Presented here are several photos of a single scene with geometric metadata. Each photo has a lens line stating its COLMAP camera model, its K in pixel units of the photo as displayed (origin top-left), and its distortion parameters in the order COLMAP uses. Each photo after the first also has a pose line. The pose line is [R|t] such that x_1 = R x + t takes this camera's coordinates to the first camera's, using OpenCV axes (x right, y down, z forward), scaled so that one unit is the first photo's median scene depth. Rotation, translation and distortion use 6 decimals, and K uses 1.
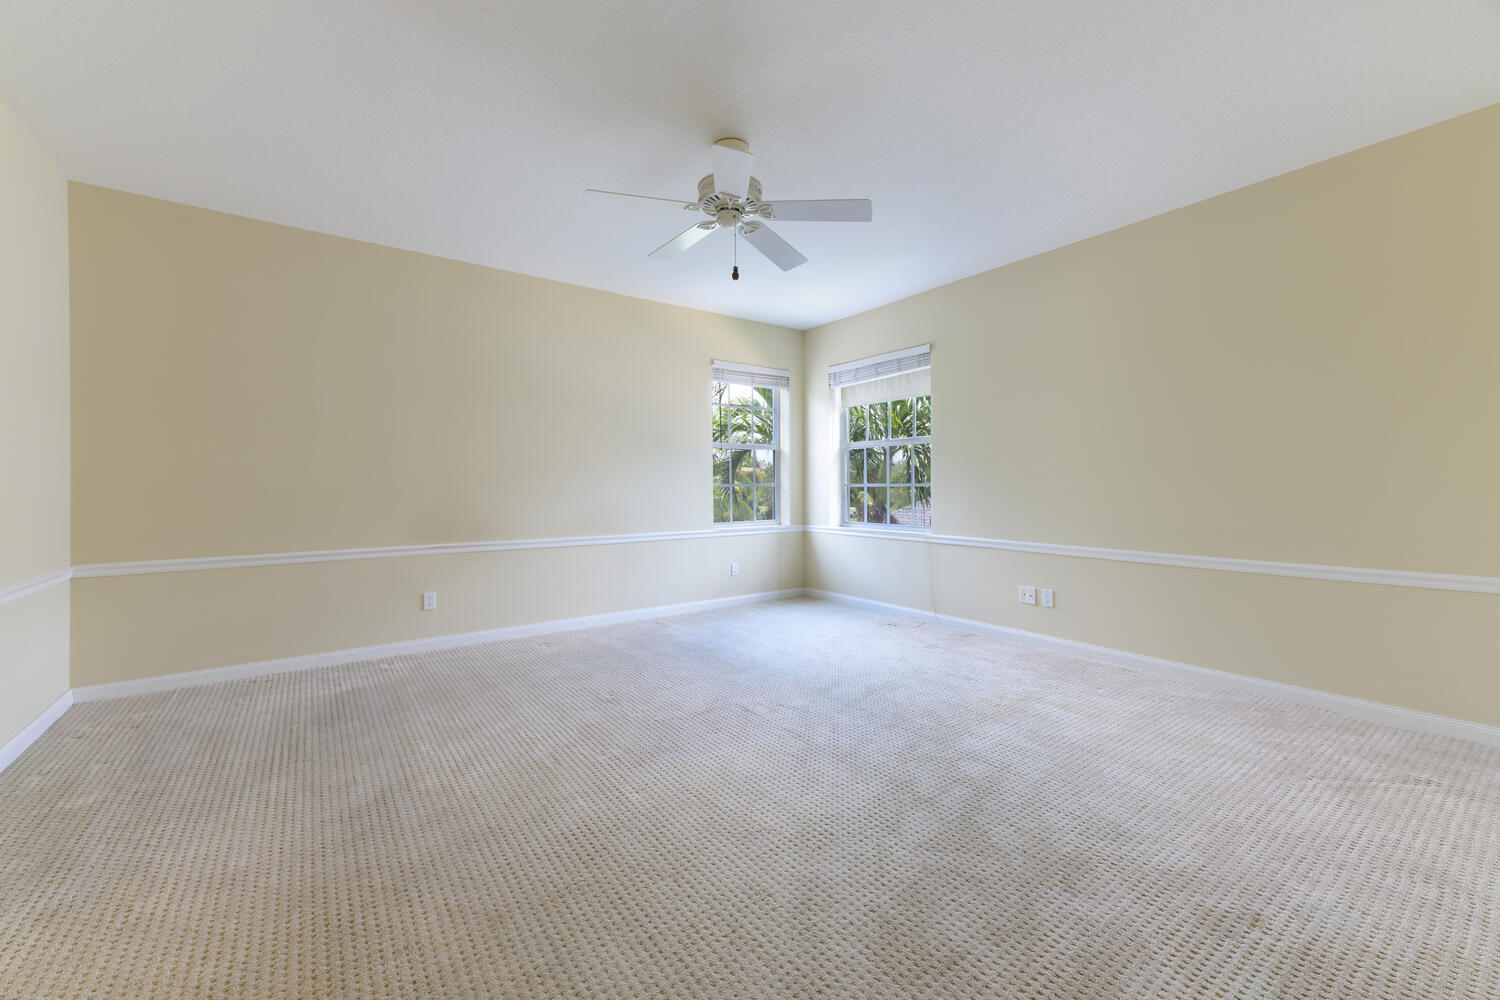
lens RADIAL K [[606.3, 0, 748.7], [0, 606.3, 503.5], [0, 0, 1]] dist [0.003444, 0.000084]
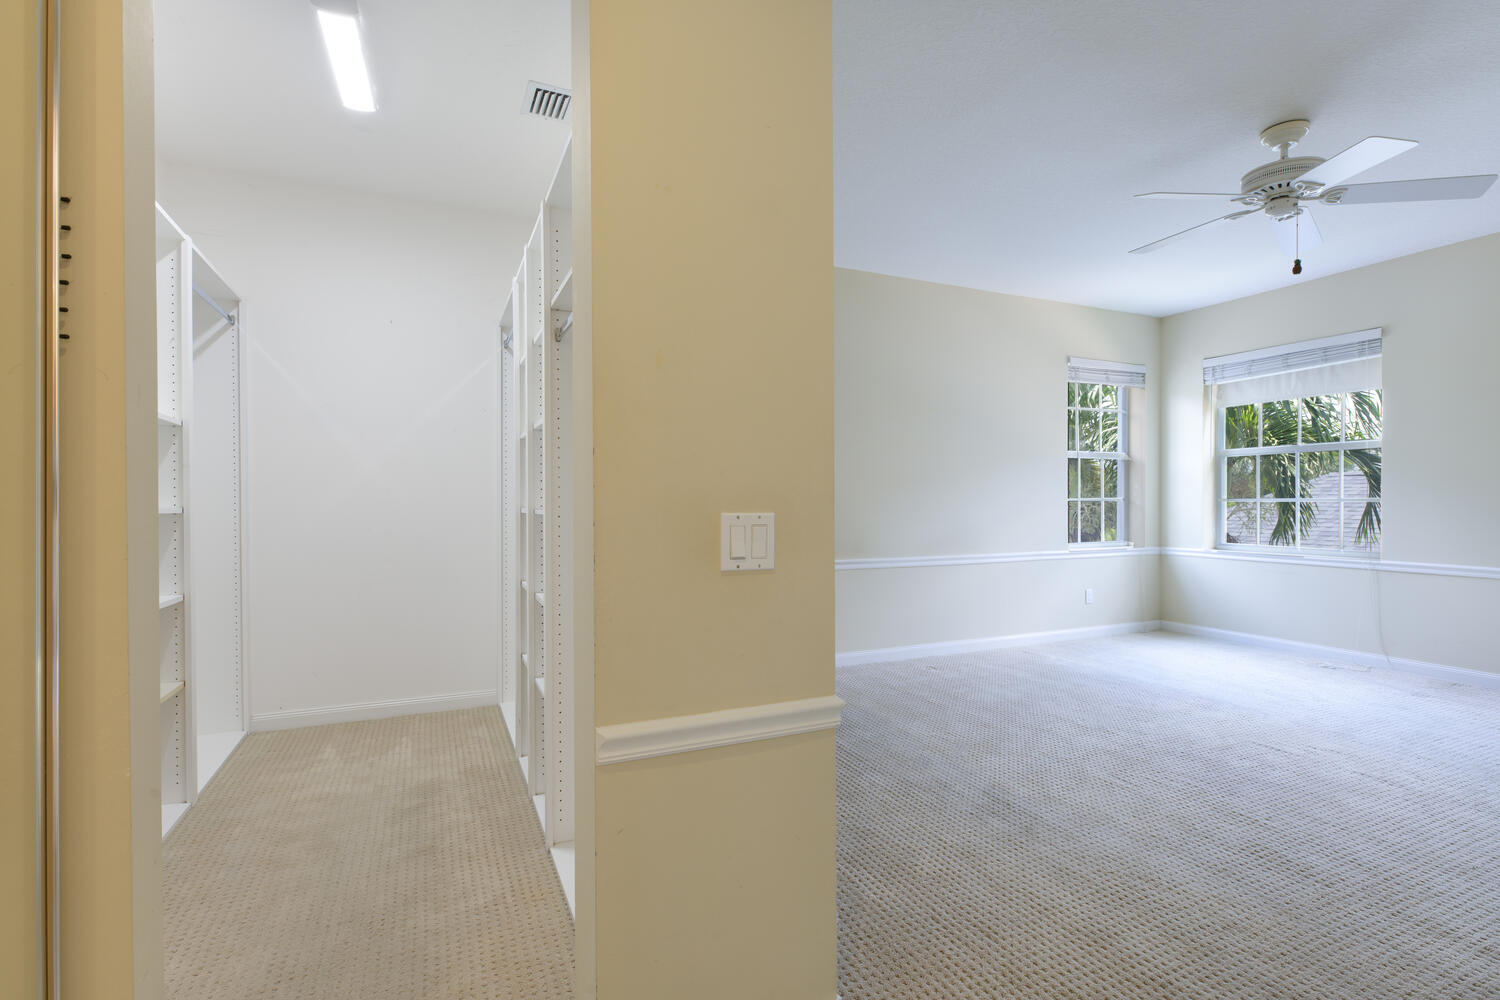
lens RADIAL K [[708.7, 0, 746.9], [0, 708.7, 527.7], [0, 0, 1]] dist [-0.001611, -0.000218]
pose [[0.976340, 0.010415, -0.215989, -0.286107], [-0.008273, 0.999907, 0.010817, 0.002908], [0.216082, -0.008774, 0.976336, -0.103627]]
